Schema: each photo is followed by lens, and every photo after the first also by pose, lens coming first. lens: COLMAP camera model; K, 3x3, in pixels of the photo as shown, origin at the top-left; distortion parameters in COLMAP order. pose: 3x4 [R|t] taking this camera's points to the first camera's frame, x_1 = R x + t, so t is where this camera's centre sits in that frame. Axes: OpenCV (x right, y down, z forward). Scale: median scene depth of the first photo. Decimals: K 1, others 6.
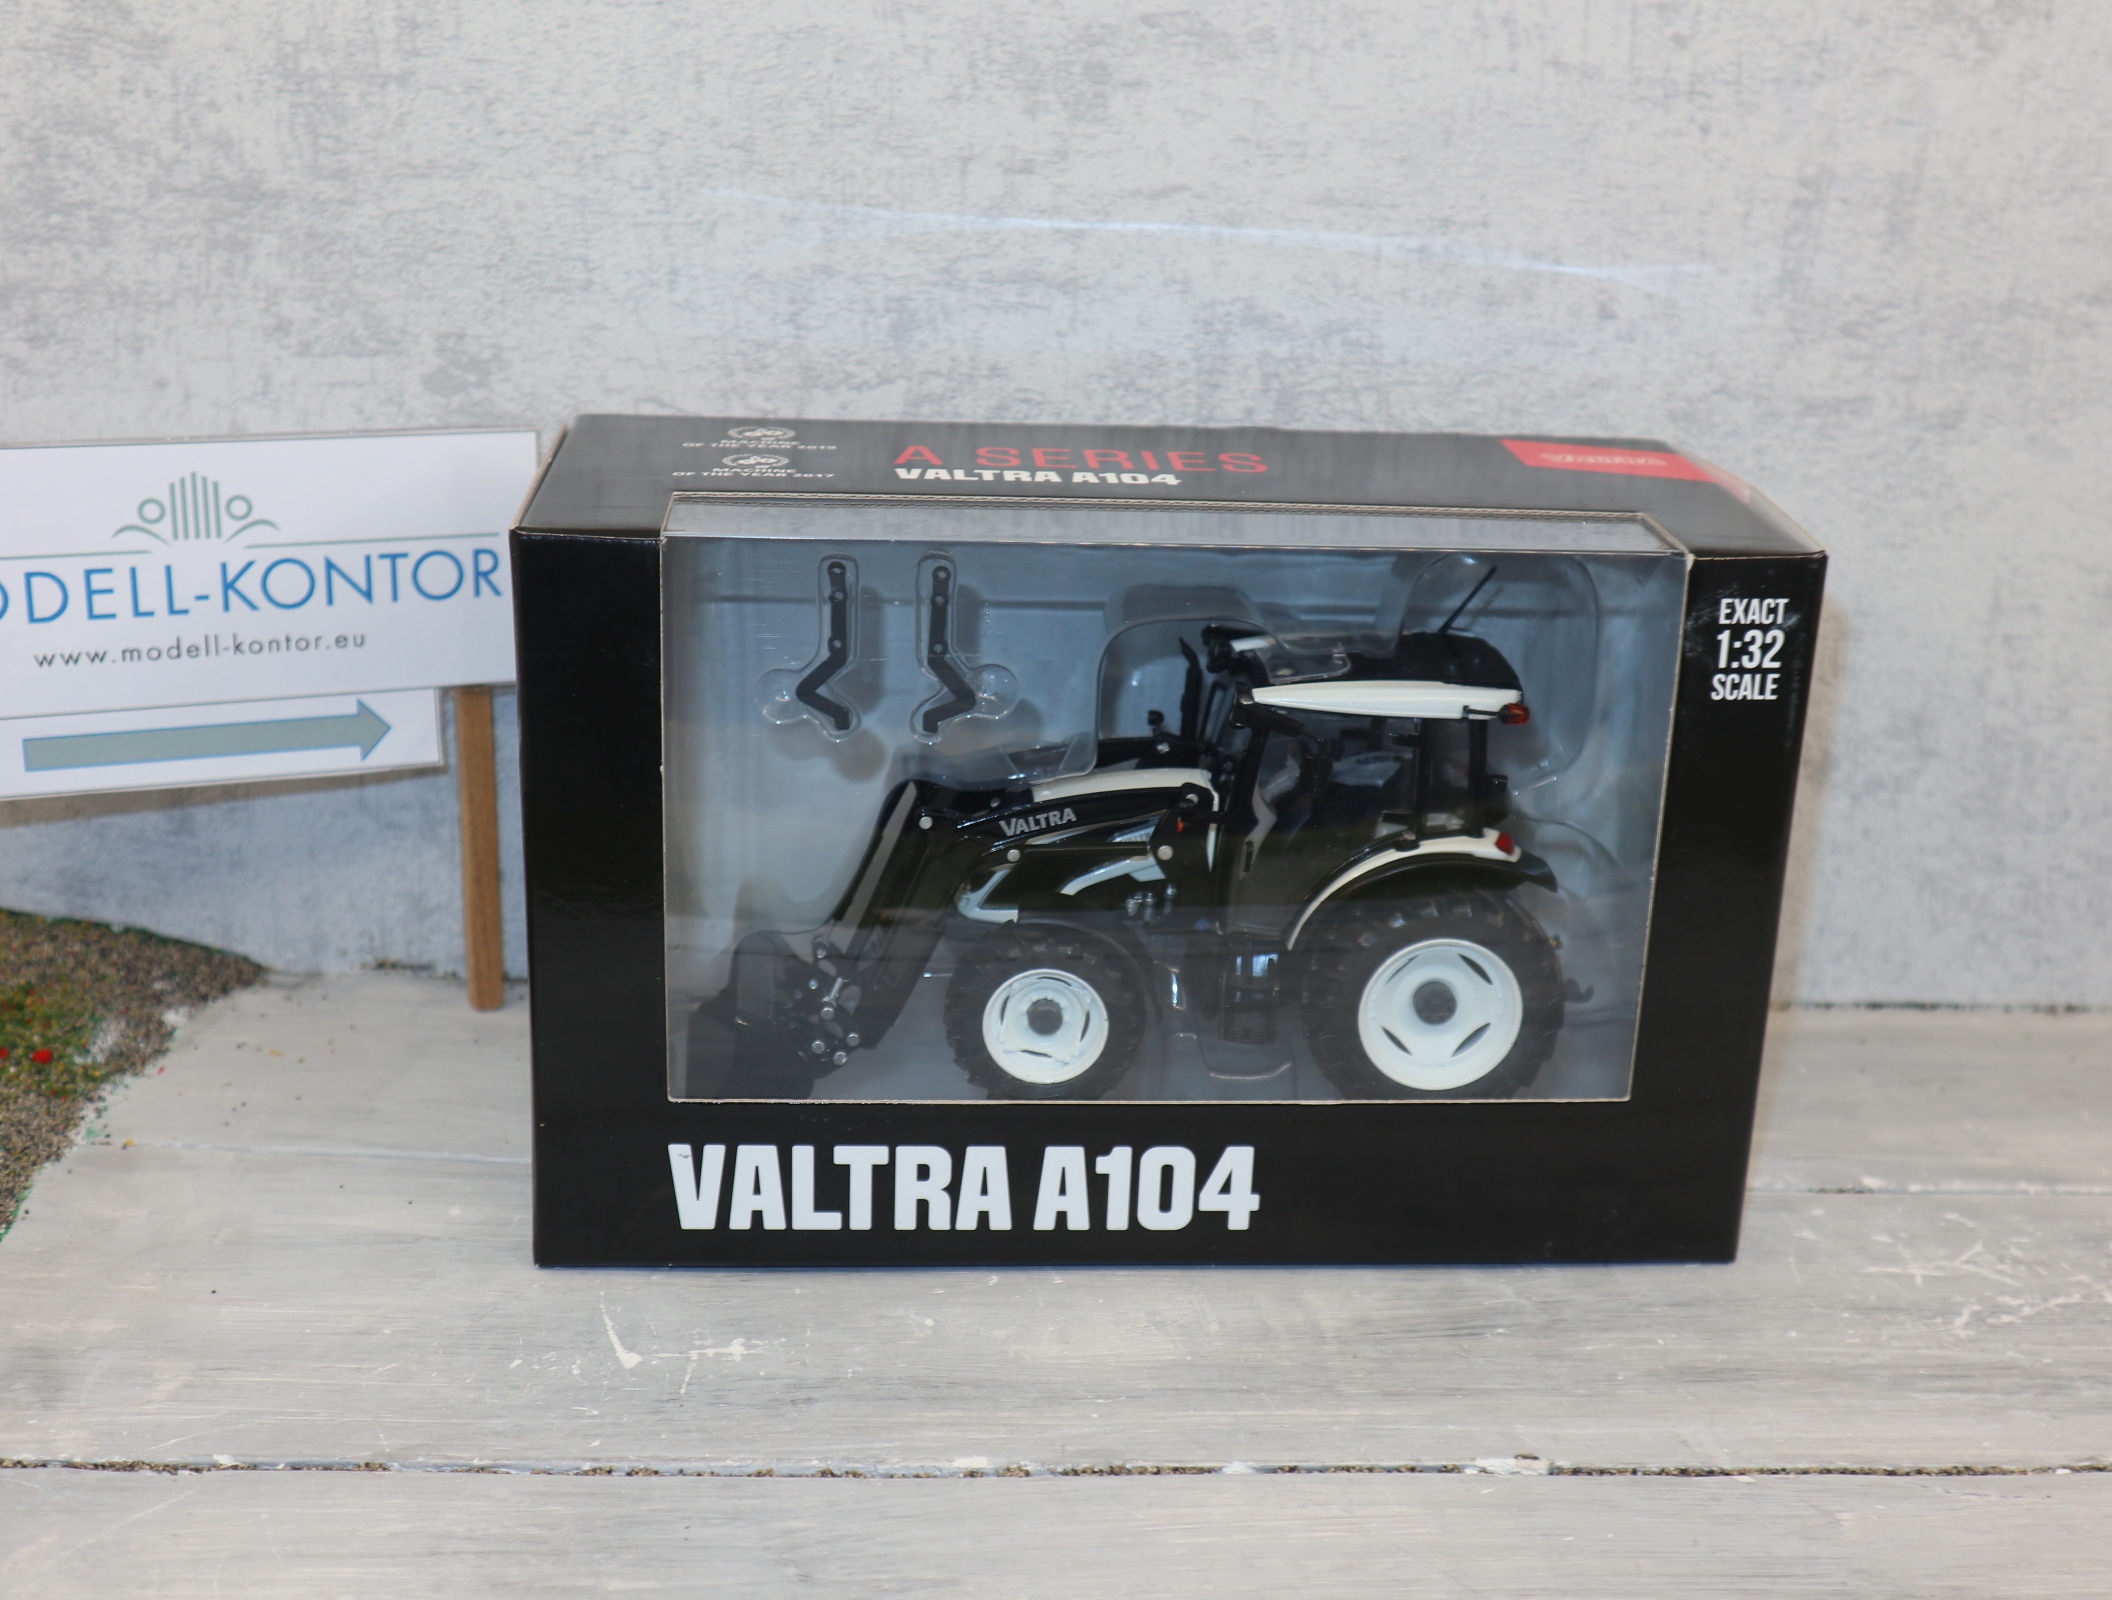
lens RADIAL K [[2673.4, 0, 1144.5], [0, 2673.4, 848.6], [0, 0, 1]] dist [0.036257, 0.058959]
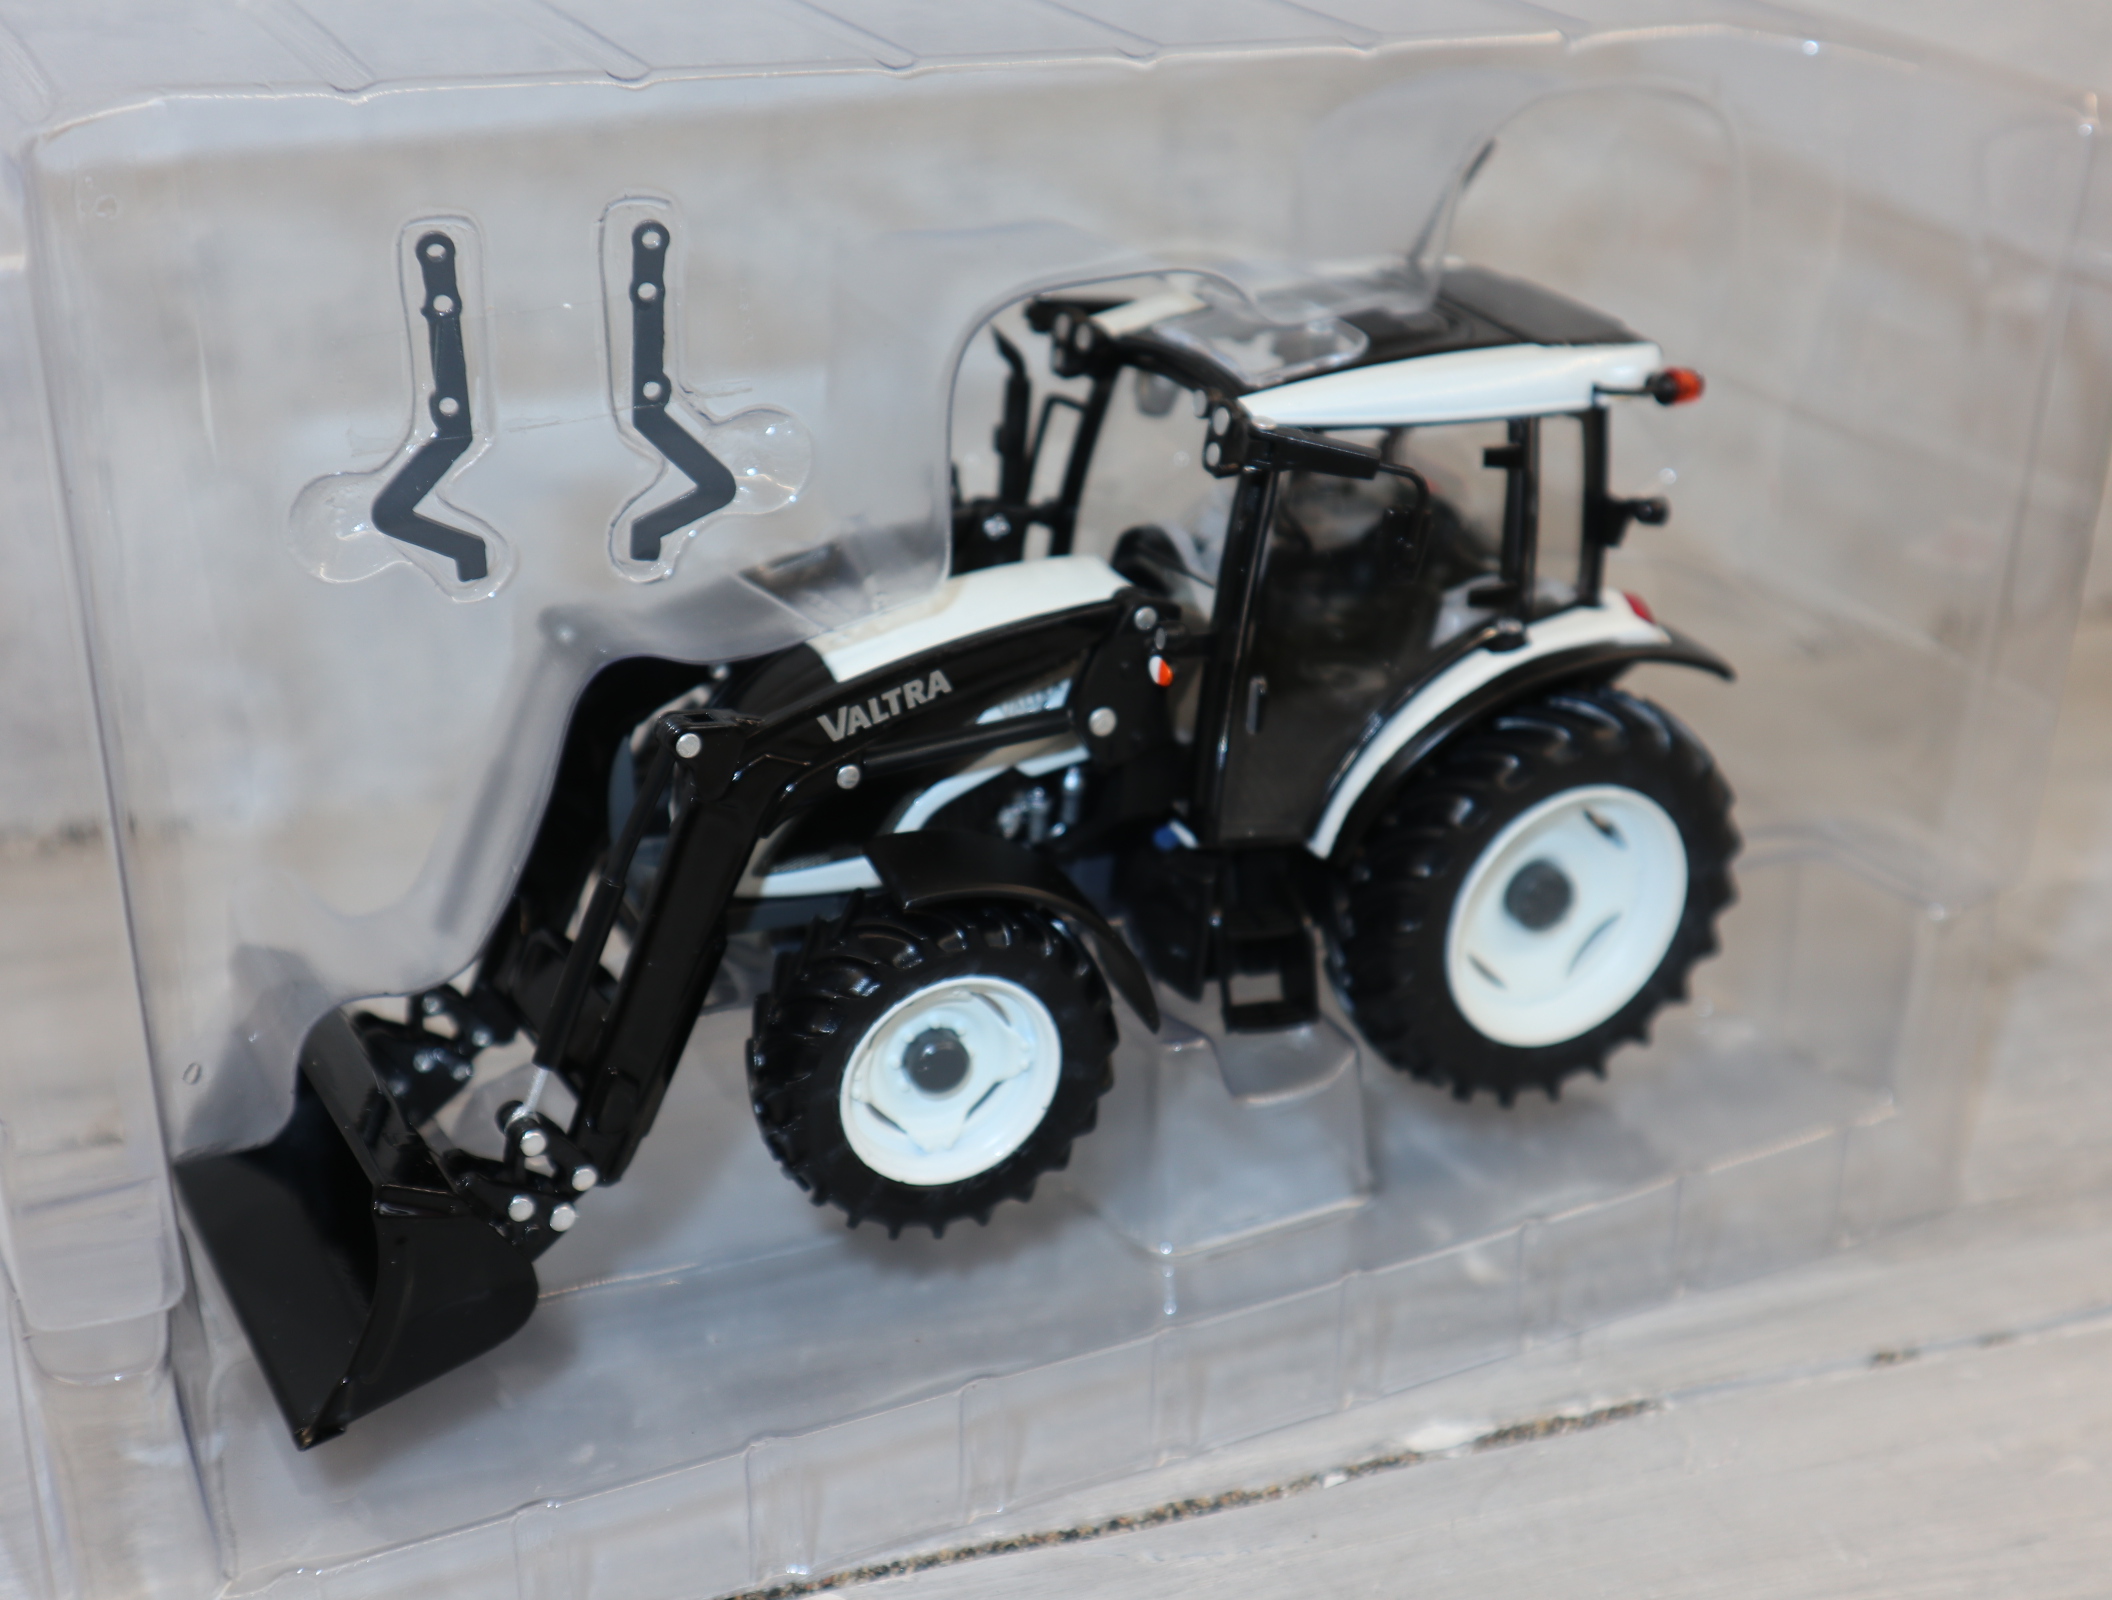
lens RADIAL K [[2673.4, 0, 1144.5], [0, 2673.4, 848.6], [0, 0, 1]] dist [0.036257, 0.058959]
pose [[0.919318, -0.177687, 0.351115, -0.182724], [0.133884, 0.980254, 0.145525, -0.052164], [-0.370040, -0.086775, 0.924954, 0.504029]]
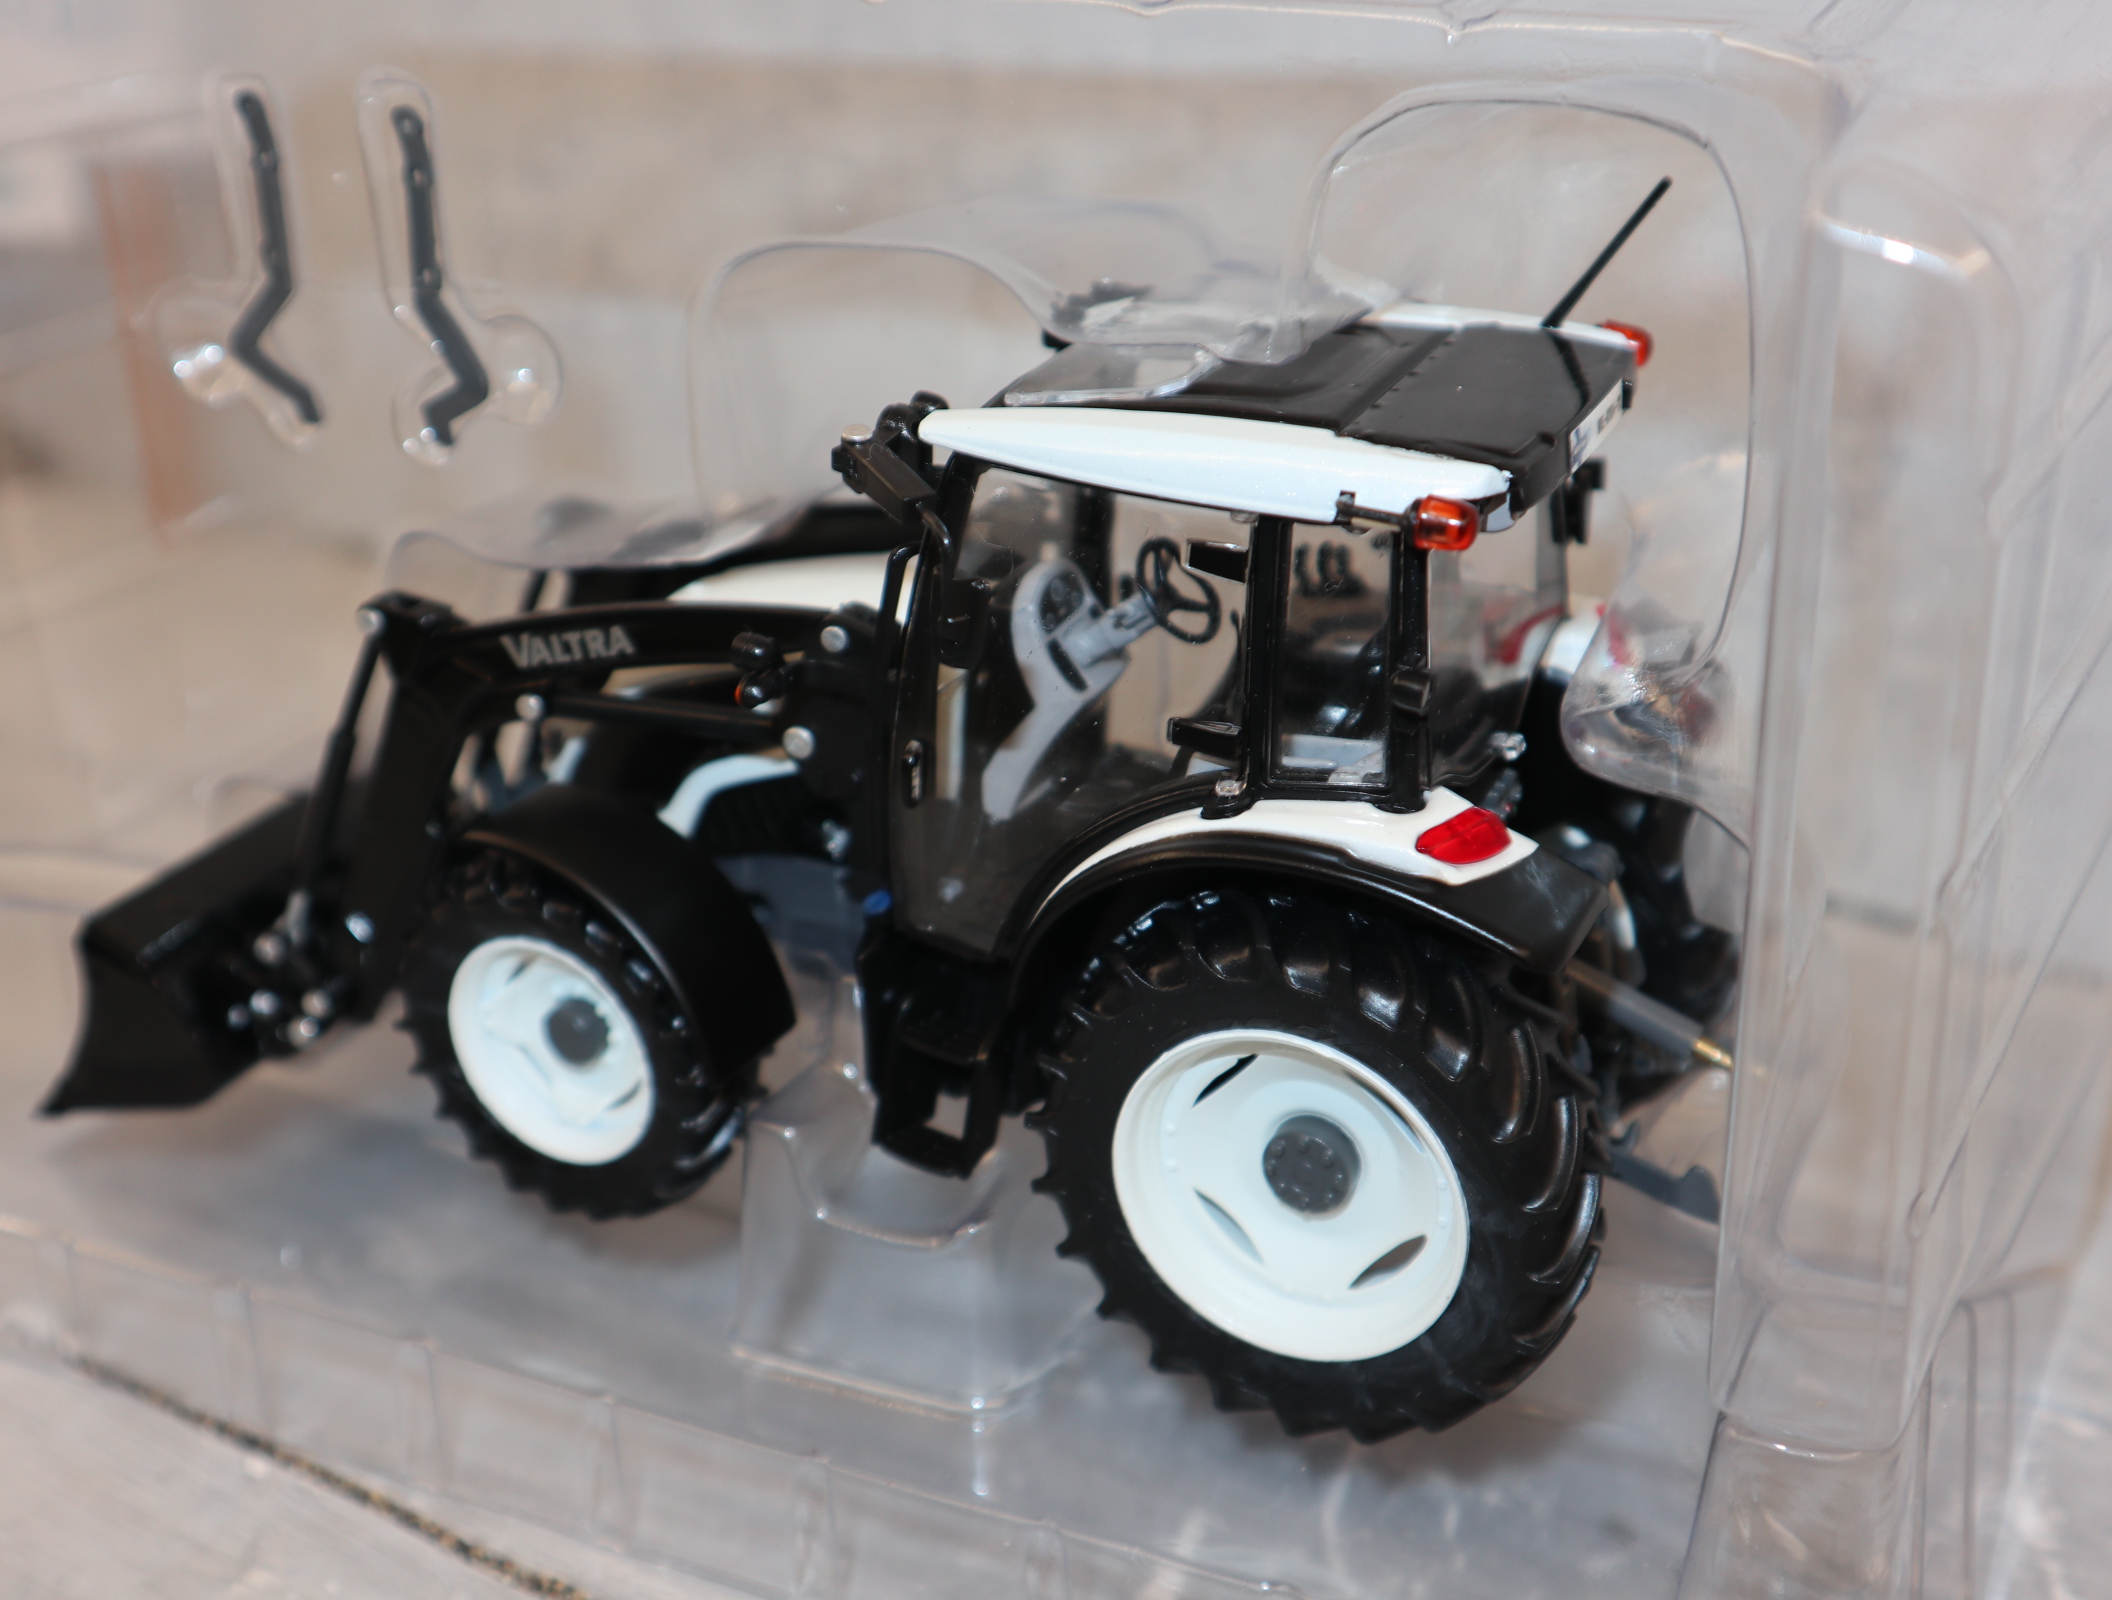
lens RADIAL K [[2673.4, 0, 1144.5], [0, 2673.4, 848.6], [0, 0, 1]] dist [0.036257, 0.058959]
pose [[0.871353, 0.158042, -0.464506, 0.292163], [-0.114040, 0.986012, 0.121555, -0.046098], [0.477220, -0.052945, 0.877188, 0.620640]]
